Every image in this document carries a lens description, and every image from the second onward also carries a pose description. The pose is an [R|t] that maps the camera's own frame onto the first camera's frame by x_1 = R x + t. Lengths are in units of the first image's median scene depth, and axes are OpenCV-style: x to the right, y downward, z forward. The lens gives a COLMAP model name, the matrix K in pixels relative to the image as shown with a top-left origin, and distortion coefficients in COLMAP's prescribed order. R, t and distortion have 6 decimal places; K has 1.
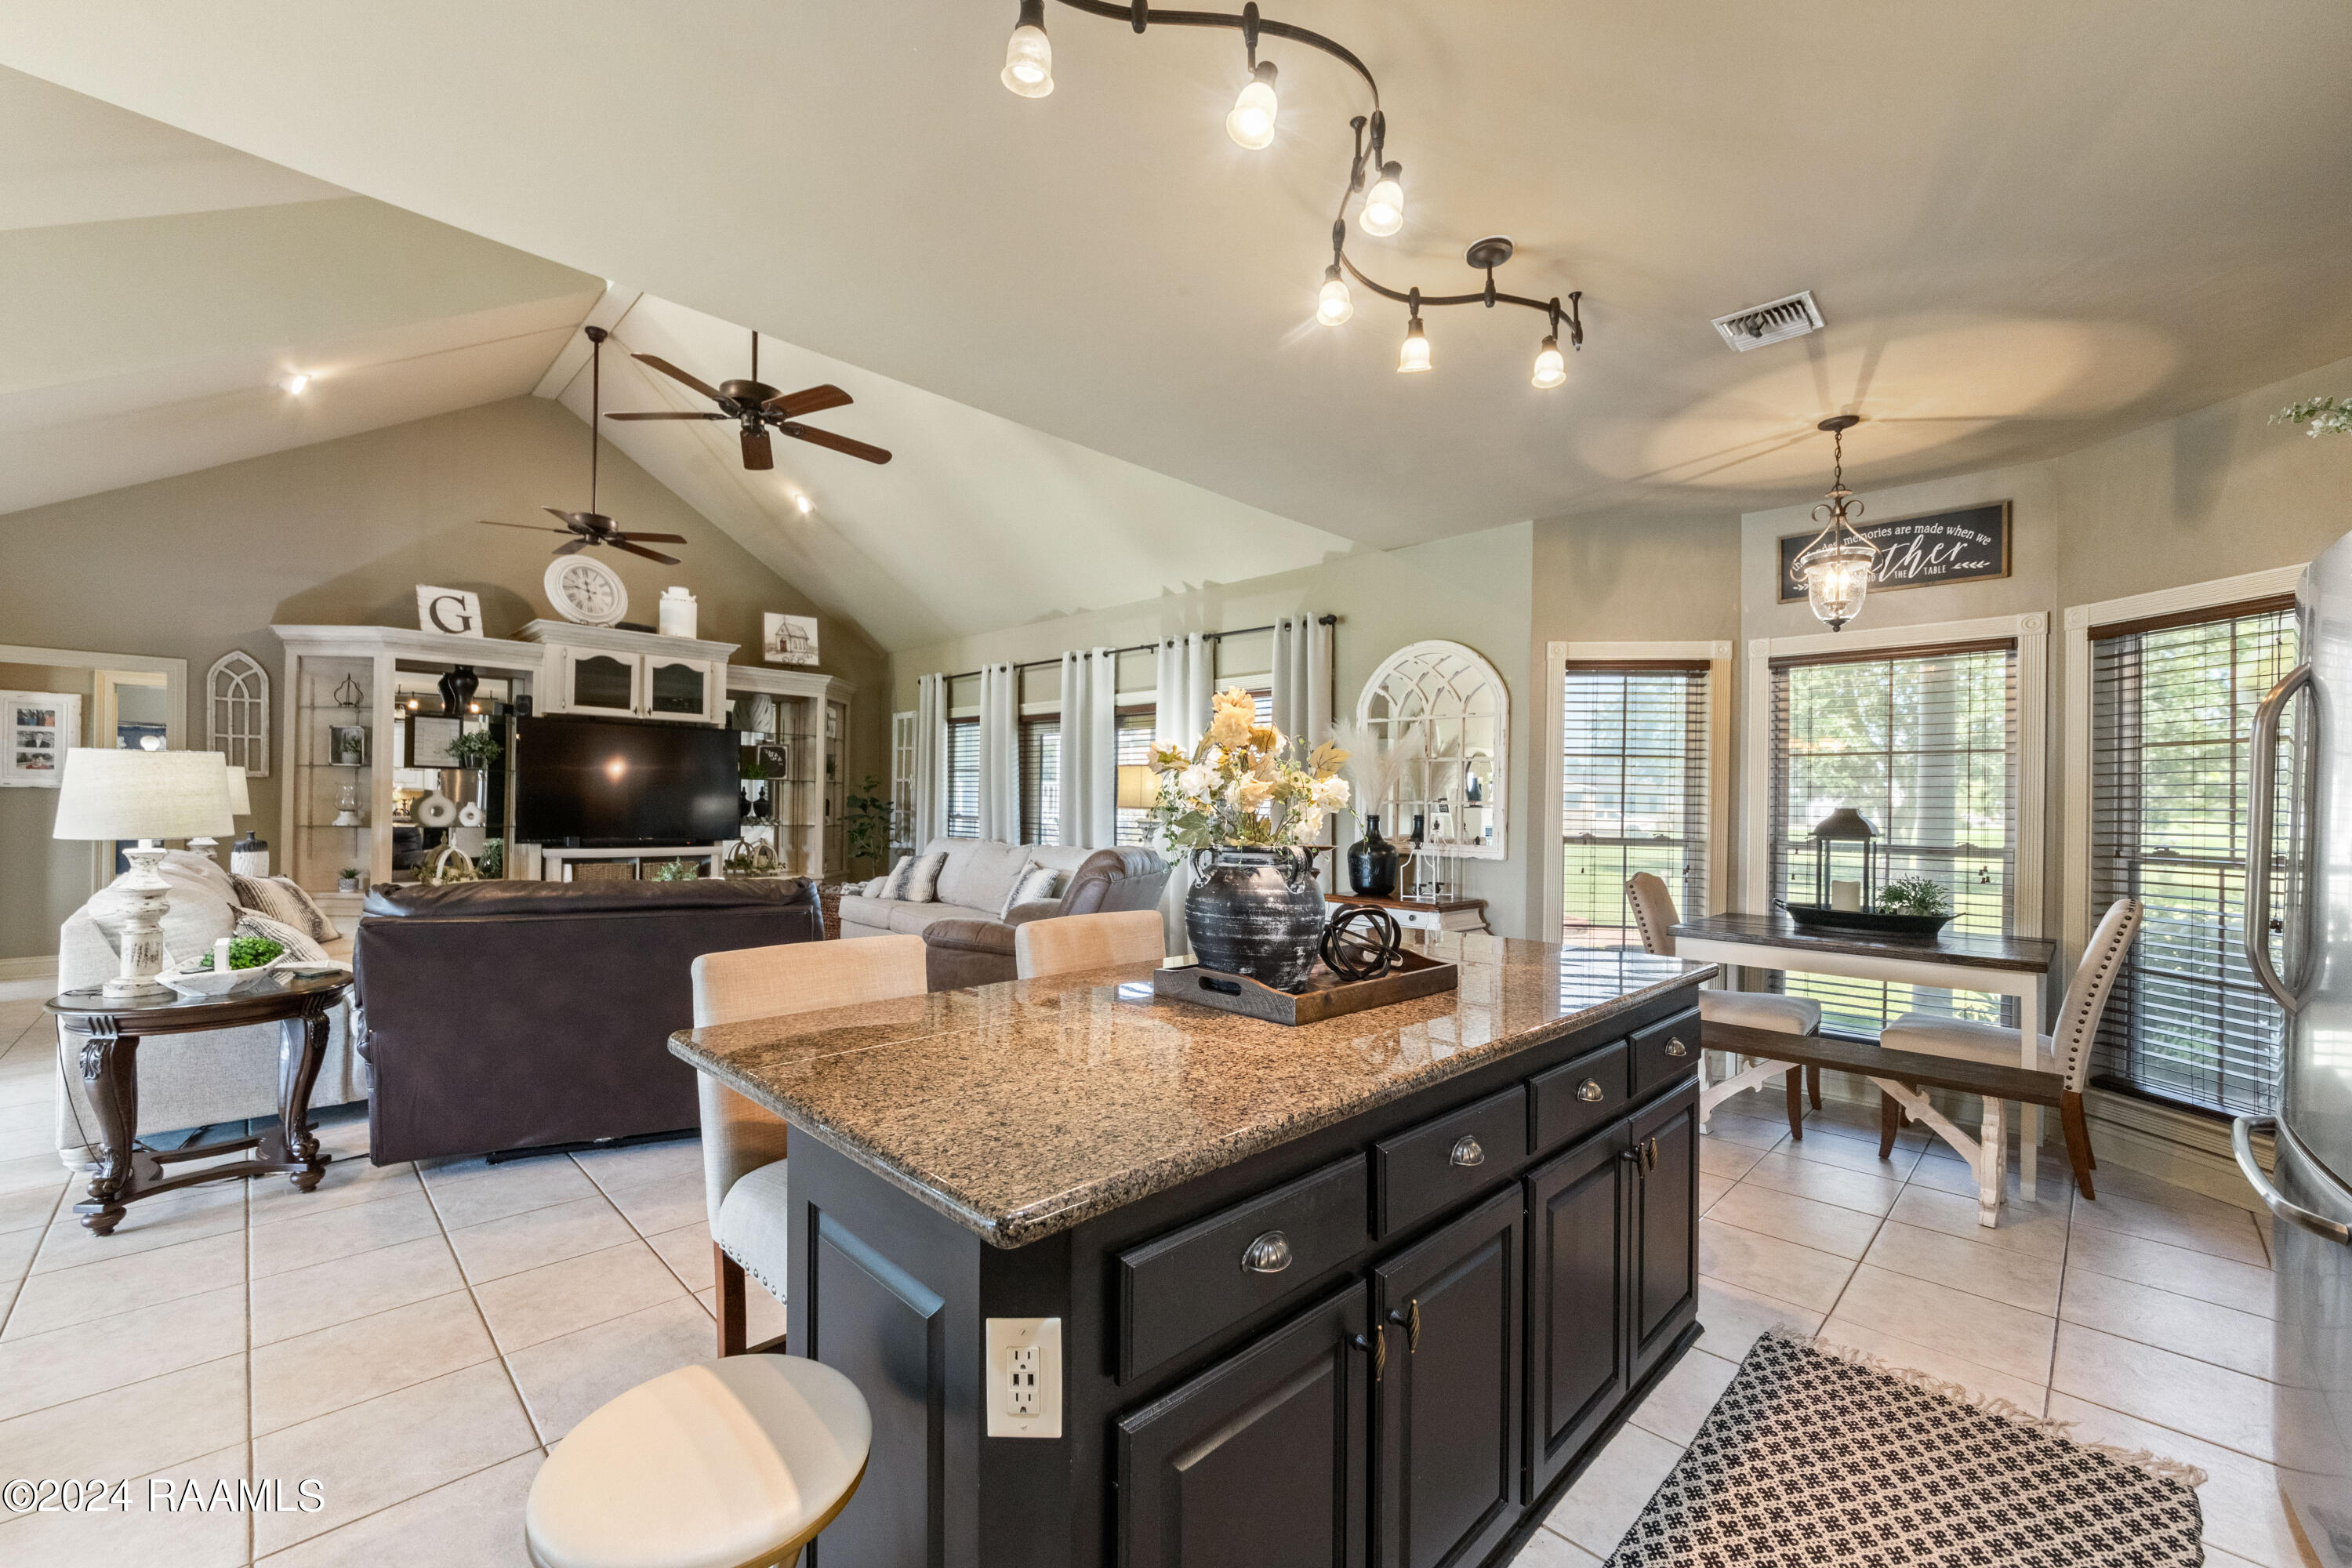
lens RADIAL K [[975.3, 0, 1152.9], [0, 975.3, 798.4], [0, 0, 1]] dist [0.000296, 0.000985]
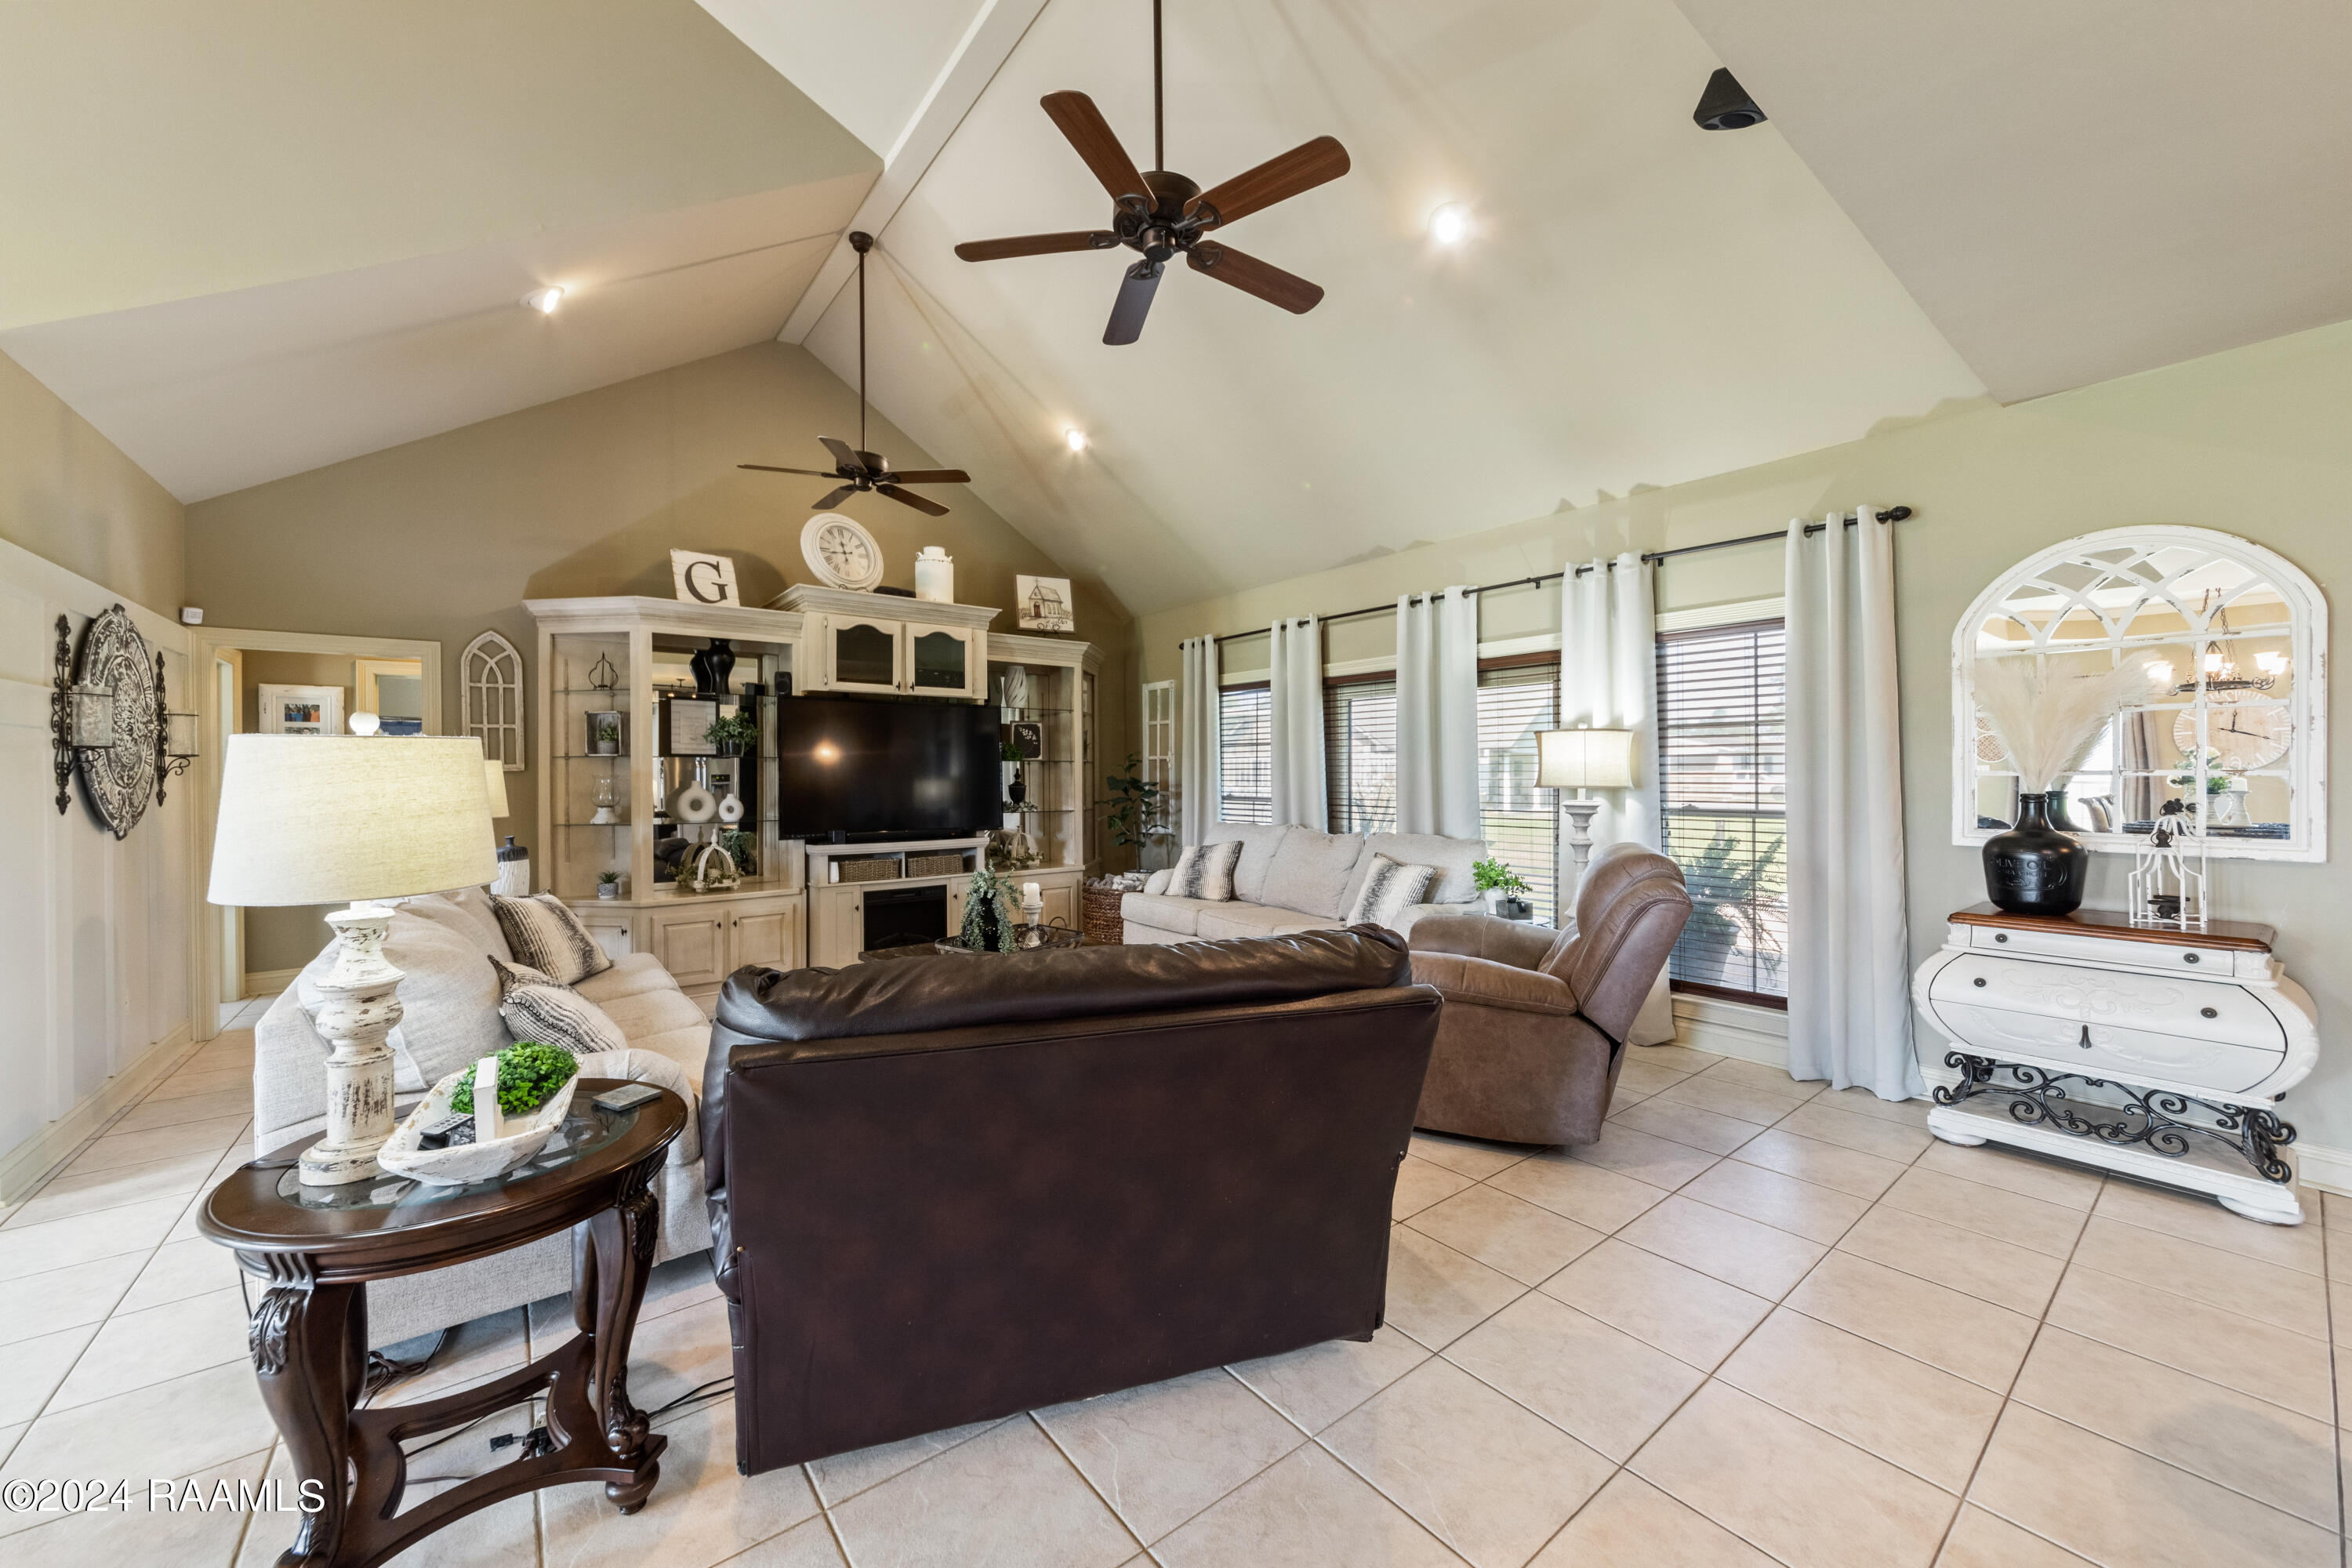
lens RADIAL K [[892.2, 0, 1135.4], [0, 892.2, 773.4], [0, 0, 1]] dist [-0.007447, 0.002491]
pose [[0.991921, -0.021449, -0.125028, -0.322219], [0.021872, 0.999759, 0.002015, -0.011756], [0.124955, -0.004733, 0.992151, 0.337437]]
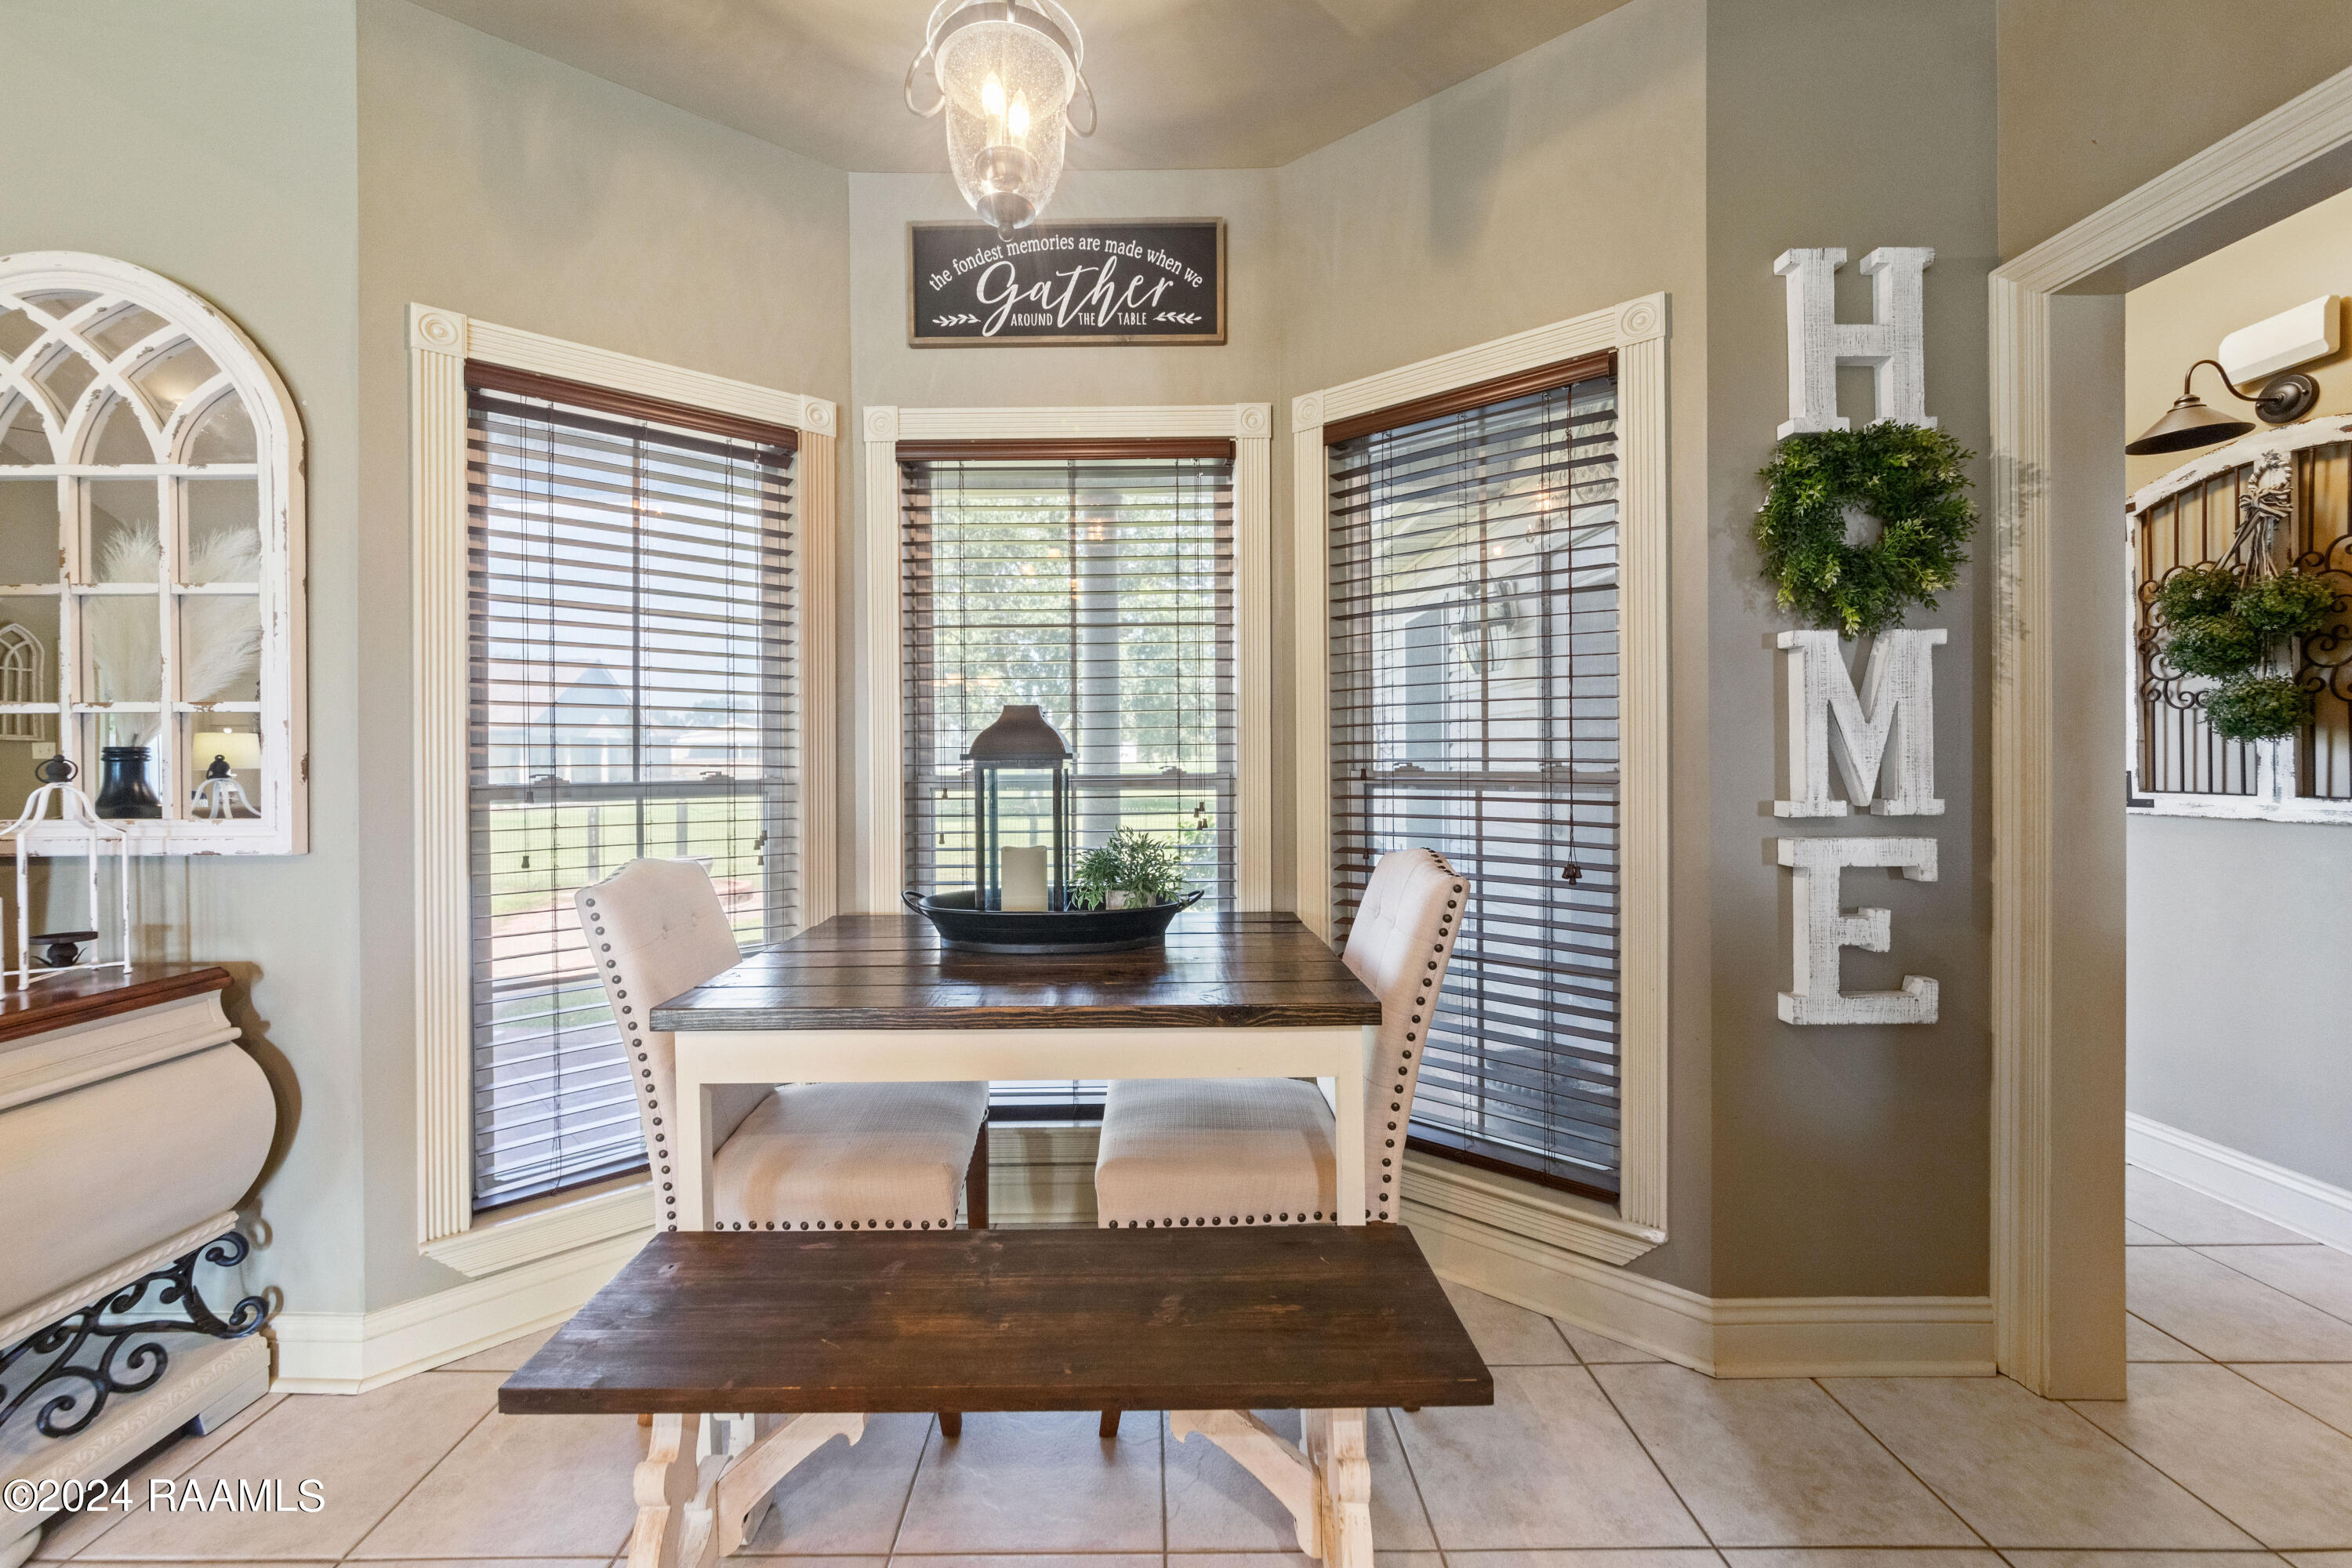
lens RADIAL K [[892.2, 0, 1148.7], [0, 892.2, 759.8], [0, 0, 1]] dist [-0.007447, 0.002491]
pose [[0.706795, -0.025410, 0.706962, 0.352647], [0.014677, 0.999666, 0.021256, 0.024209], [-0.707266, -0.004648, 0.706932, 0.516027]]
